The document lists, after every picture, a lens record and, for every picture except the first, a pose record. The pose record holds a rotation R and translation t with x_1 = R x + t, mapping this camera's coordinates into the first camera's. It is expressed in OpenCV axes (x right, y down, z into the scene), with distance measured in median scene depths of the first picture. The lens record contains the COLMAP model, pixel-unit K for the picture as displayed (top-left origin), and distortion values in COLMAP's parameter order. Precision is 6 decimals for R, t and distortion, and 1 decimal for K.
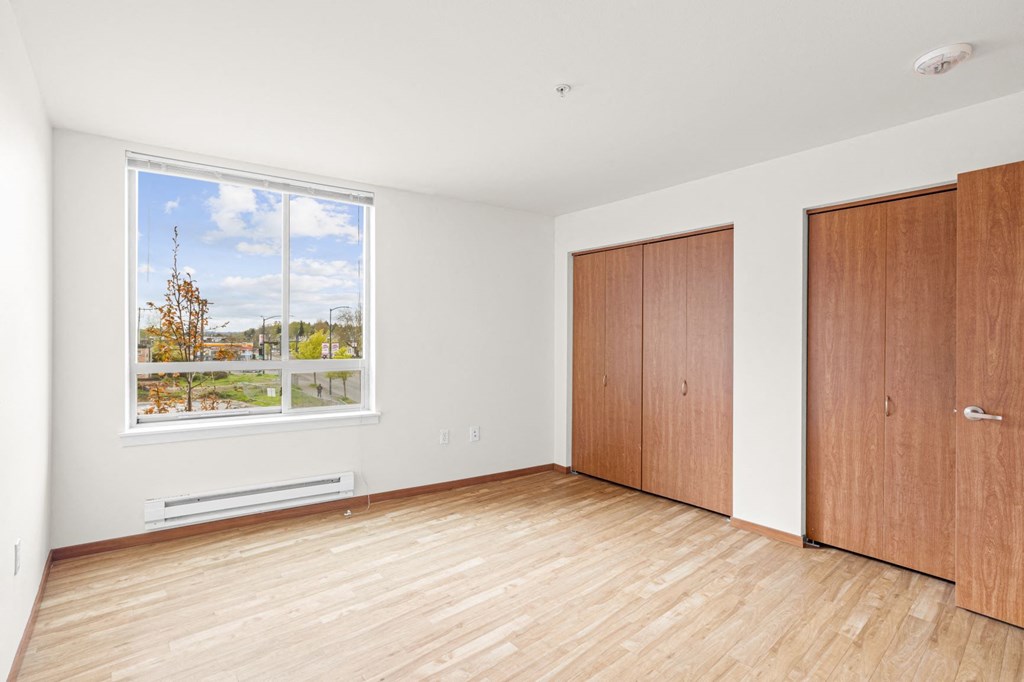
lens RADIAL K [[473.0, 0, 499.8], [0, 473.0, 339.7], [0, 0, 1]] dist [0.002252, -0.000178]
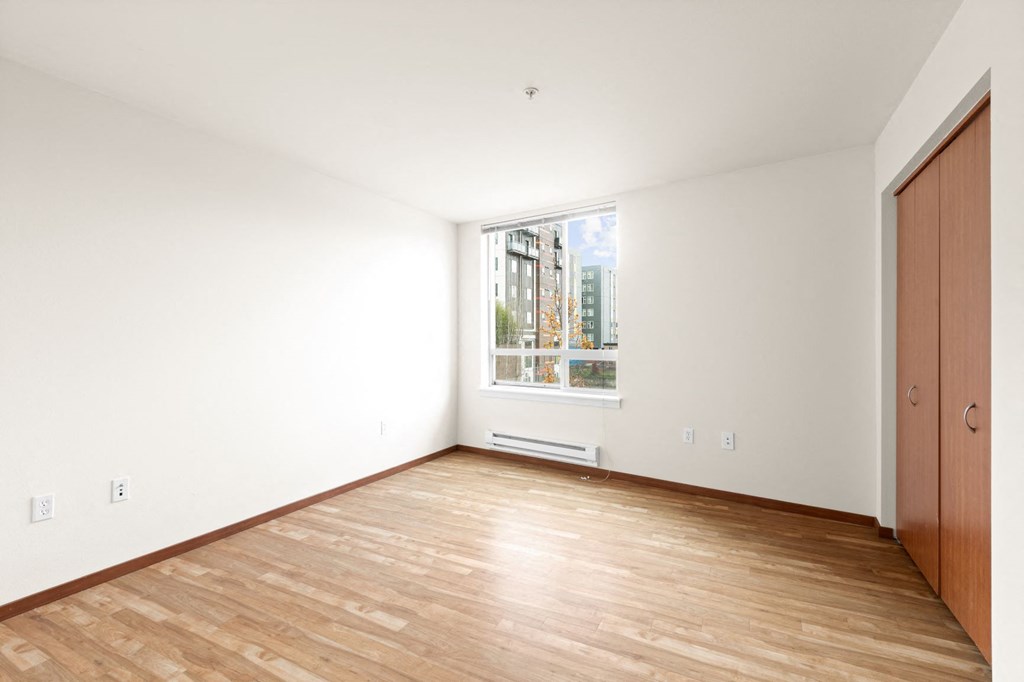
lens RADIAL K [[473.0, 0, 499.8], [0, 473.0, 339.7], [0, 0, 1]] dist [0.002252, -0.000178]
pose [[0.367571, -0.003845, -0.929987, 0.713447], [0.000388, 0.999992, -0.003981, 0.021502], [0.929995, 0.001103, 0.367570, 0.359438]]
